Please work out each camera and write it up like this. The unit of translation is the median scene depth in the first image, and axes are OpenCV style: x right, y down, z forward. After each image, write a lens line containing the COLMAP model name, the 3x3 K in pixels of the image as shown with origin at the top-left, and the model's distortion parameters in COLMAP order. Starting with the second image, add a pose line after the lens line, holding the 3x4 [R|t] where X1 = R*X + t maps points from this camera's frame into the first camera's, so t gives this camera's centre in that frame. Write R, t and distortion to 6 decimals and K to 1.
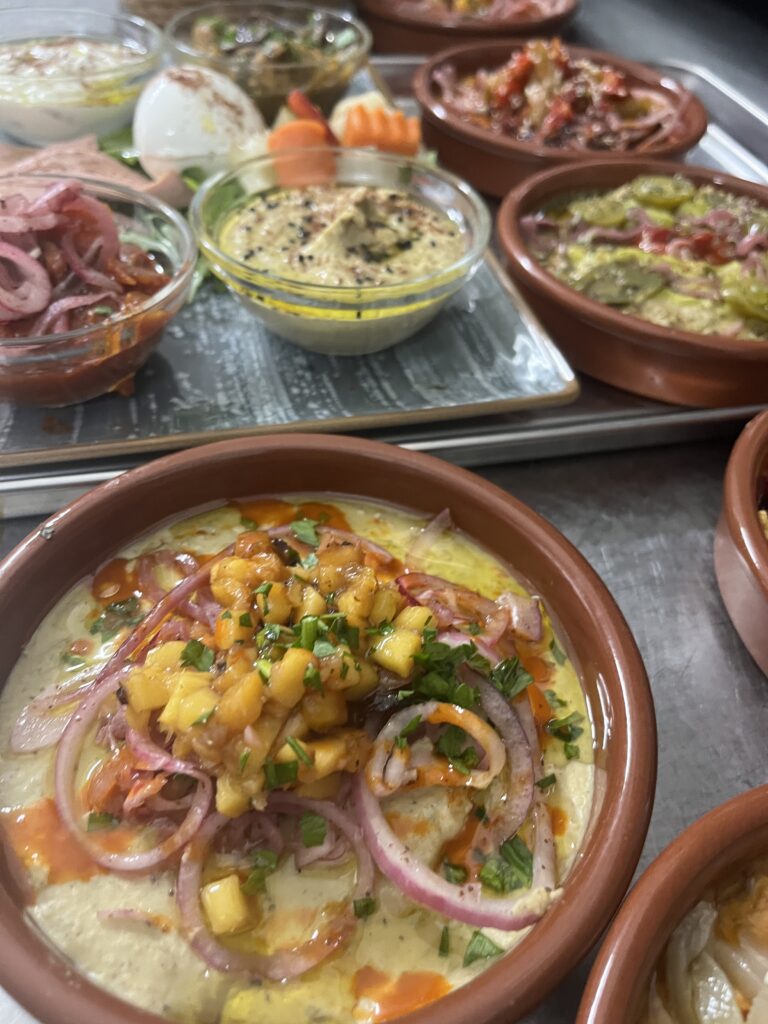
lens RADIAL K [[766.6, 0, 382.7], [0, 766.6, 510.5], [0, 0, 1]] dist [0.004913, -0.021323]
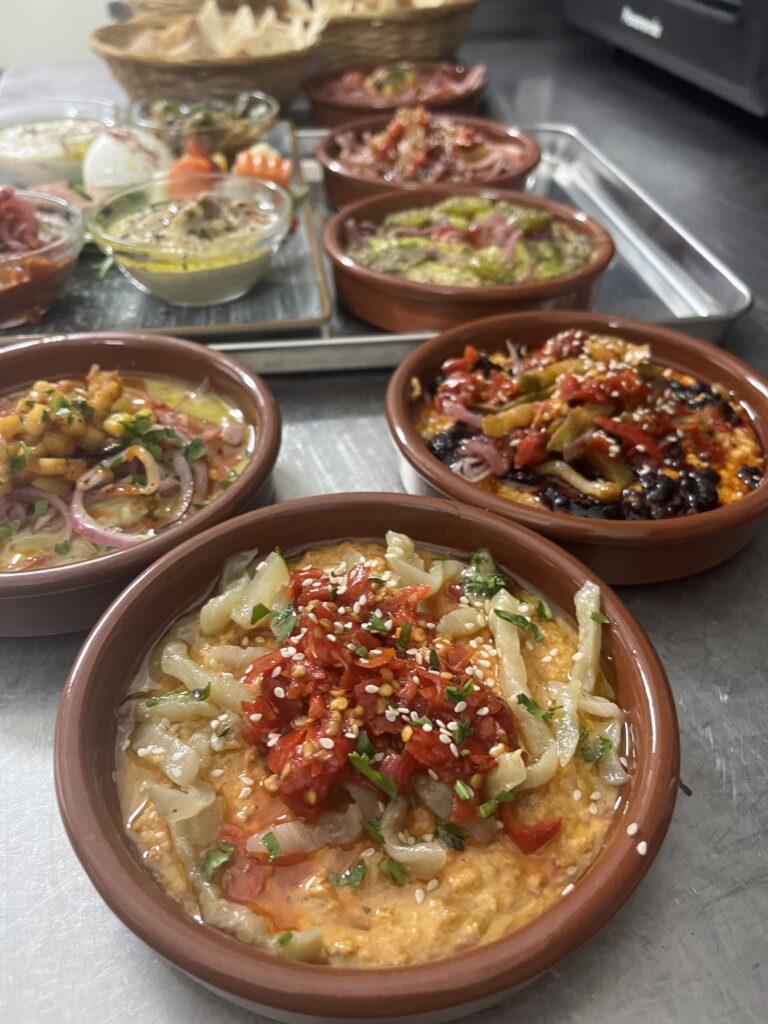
lens RADIAL K [[766.6, 0, 385.3], [0, 766.6, 514.8], [0, 0, 1]] dist [0.004913, -0.021323]
pose [[0.993958, 0.020708, -0.107791, 0.379343], [-0.032878, 0.993122, -0.112375, 0.267472], [0.104723, 0.115240, 0.987802, -0.263398]]
